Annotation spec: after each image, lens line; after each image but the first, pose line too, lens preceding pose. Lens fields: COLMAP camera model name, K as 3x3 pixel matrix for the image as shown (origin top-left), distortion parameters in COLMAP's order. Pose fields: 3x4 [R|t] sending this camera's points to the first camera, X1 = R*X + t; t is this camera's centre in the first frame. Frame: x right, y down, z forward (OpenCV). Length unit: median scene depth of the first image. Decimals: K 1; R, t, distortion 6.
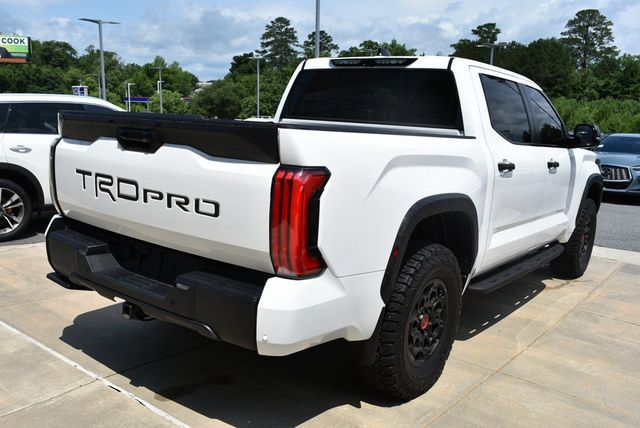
lens RADIAL K [[570.8, 0, 320.0], [0, 570.8, 214.0], [0, 0, 1]] dist [-0.037150, -0.002649]
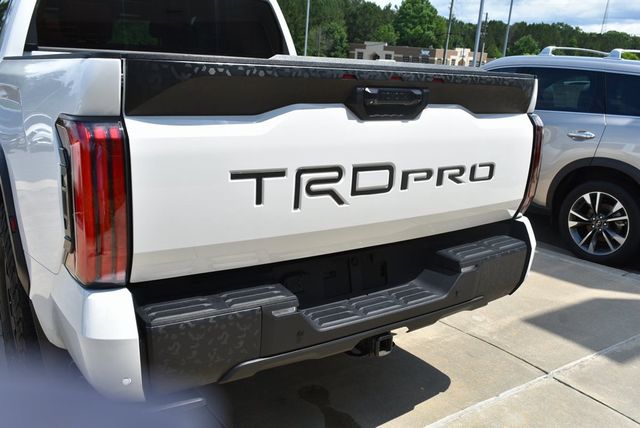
lens RADIAL K [[570.8, 0, 320.0], [0, 570.8, 214.0], [0, 0, 1]] dist [-0.037150, -0.002649]
pose [[0.310644, -0.274971, 0.909886, -0.635921], [0.129067, 0.960580, 0.246226, -0.115063], [-0.941723, 0.040948, 0.333888, 0.543148]]
